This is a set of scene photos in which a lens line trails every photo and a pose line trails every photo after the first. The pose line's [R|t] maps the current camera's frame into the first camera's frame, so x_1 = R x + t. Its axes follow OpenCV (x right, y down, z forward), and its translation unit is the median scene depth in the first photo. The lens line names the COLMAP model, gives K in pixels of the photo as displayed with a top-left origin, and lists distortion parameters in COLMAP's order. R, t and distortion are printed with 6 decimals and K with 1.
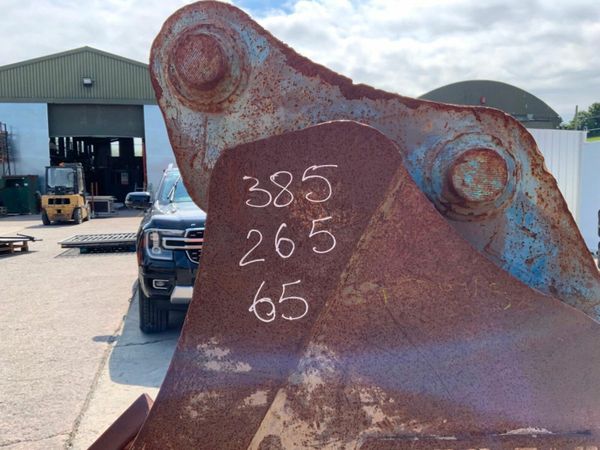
lens RADIAL K [[500.1, 0, 300.6], [0, 500.1, 218.2], [0, 0, 1]] dist [0.071194, -0.135337]
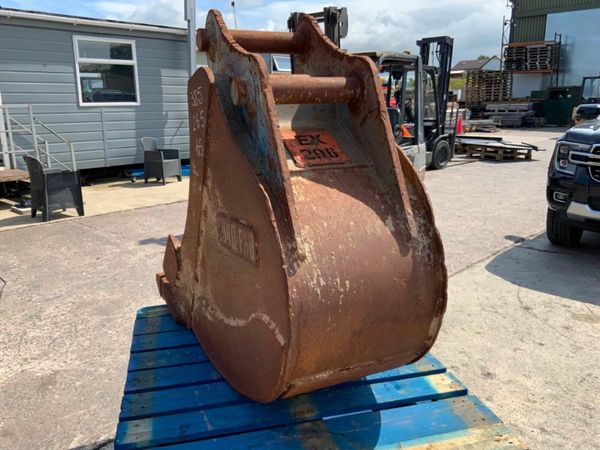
lens RADIAL K [[500.1, 0, 299.9], [0, 500.1, 225.0], [0, 0, 1]] dist [0.071194, -0.135337]
pose [[0.525324, 0.212614, -0.823911, 2.120875], [-0.058216, 0.974991, 0.214482, -0.011559], [0.848908, -0.064708, 0.524564, 0.127107]]
